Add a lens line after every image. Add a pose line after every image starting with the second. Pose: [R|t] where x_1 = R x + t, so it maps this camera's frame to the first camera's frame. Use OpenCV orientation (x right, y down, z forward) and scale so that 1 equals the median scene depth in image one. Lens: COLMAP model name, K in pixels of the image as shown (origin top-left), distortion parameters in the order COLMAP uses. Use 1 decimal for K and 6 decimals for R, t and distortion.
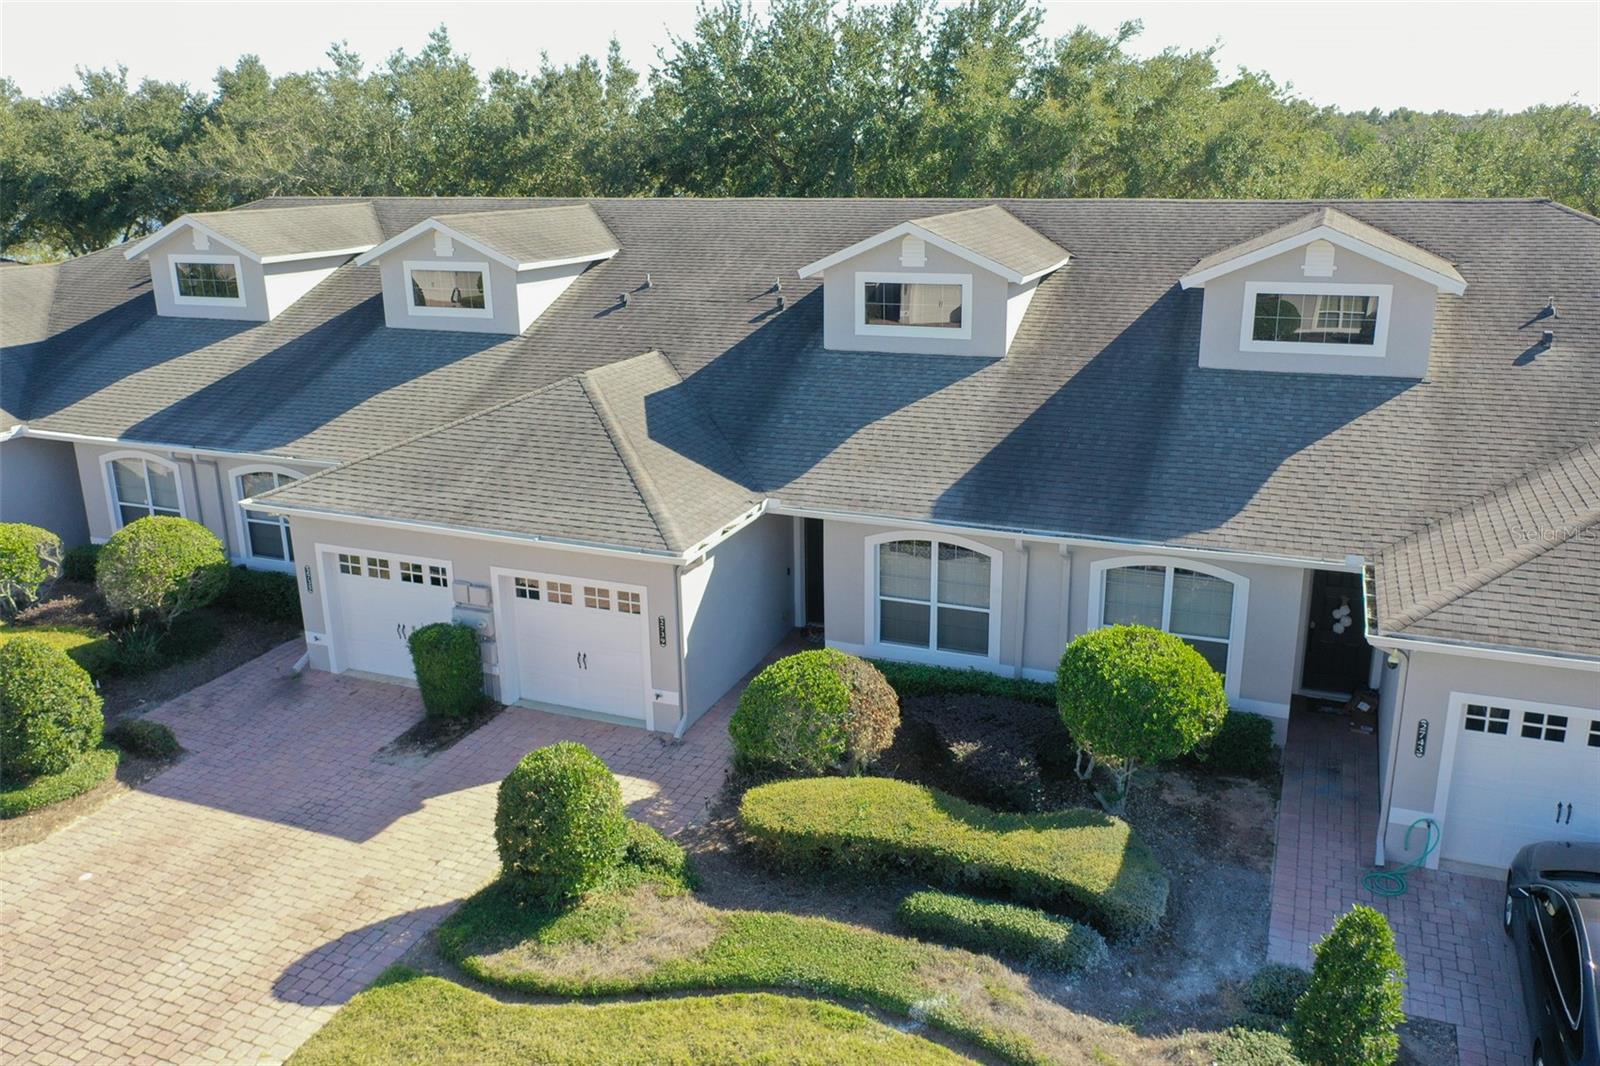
lens RADIAL K [[1266.7, 0, 800.0], [0, 1266.7, 533.0], [0, 0, 1]] dist [0.003414, 0.003078]
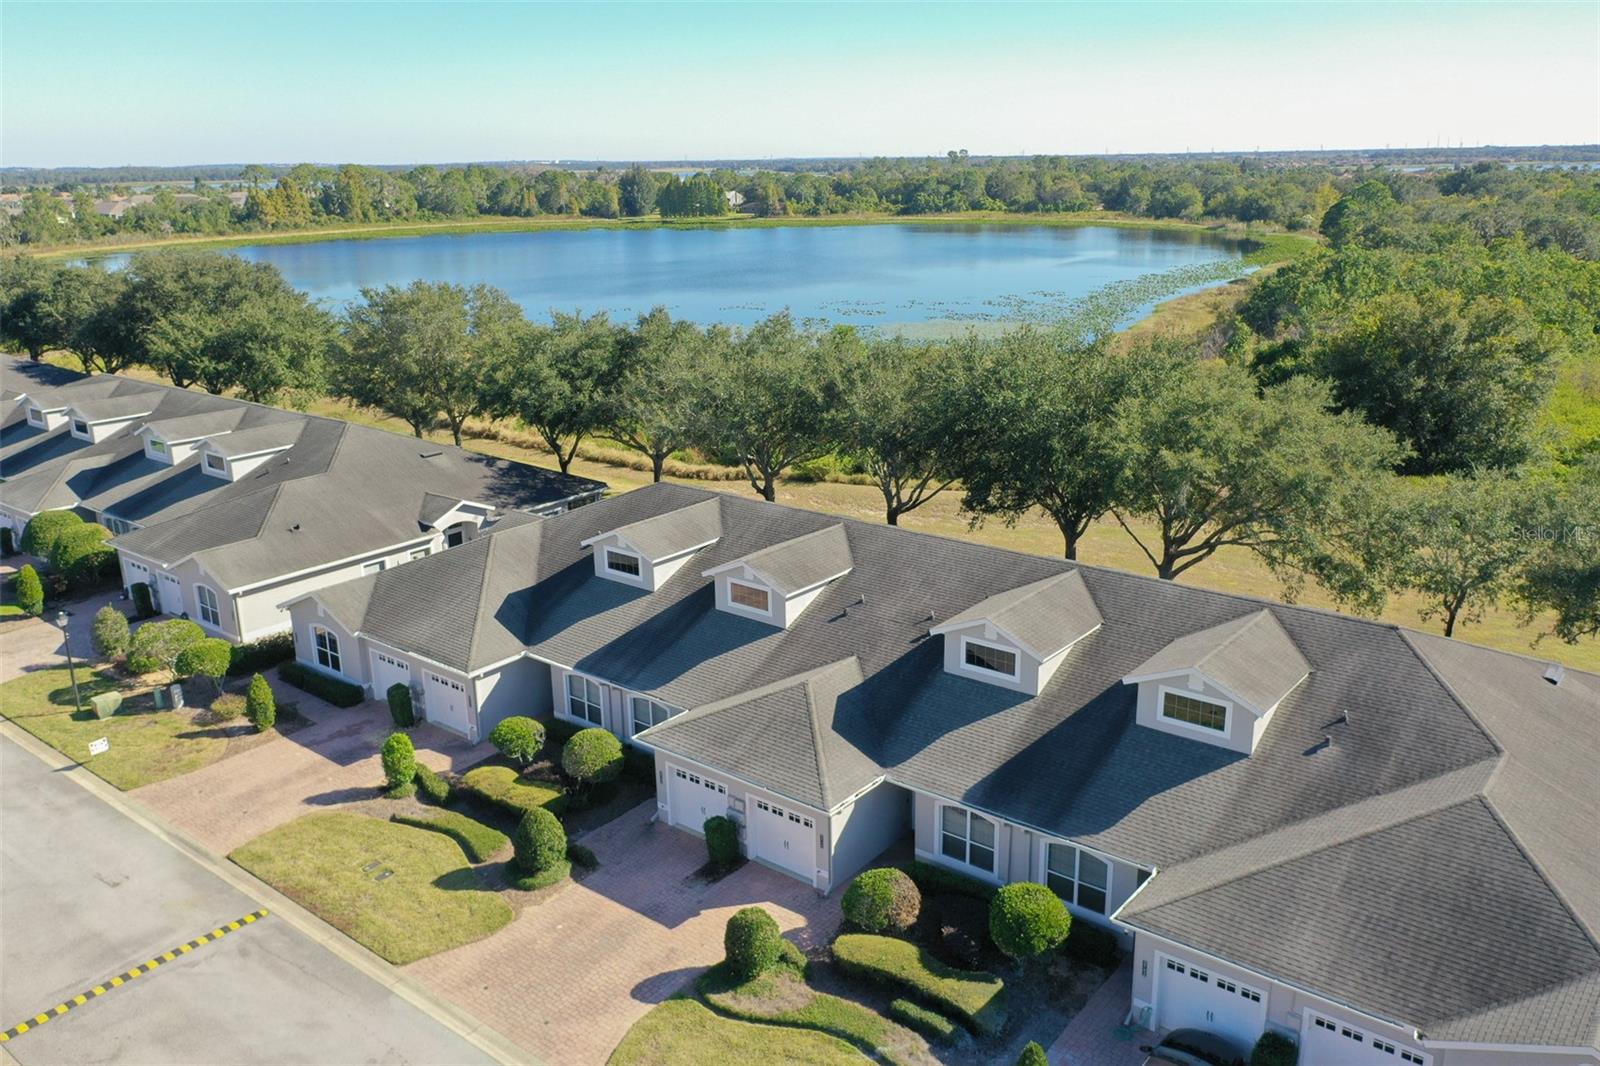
lens RADIAL K [[1266.7, 0, 800.0], [0, 1266.7, 533.0], [0, 0, 1]] dist [0.003414, 0.003078]
pose [[0.959158, 0.076943, -0.272205, 0.348186], [-0.077617, 0.996949, 0.008305, -0.401571], [0.272013, 0.013162, 0.962204, -0.898121]]
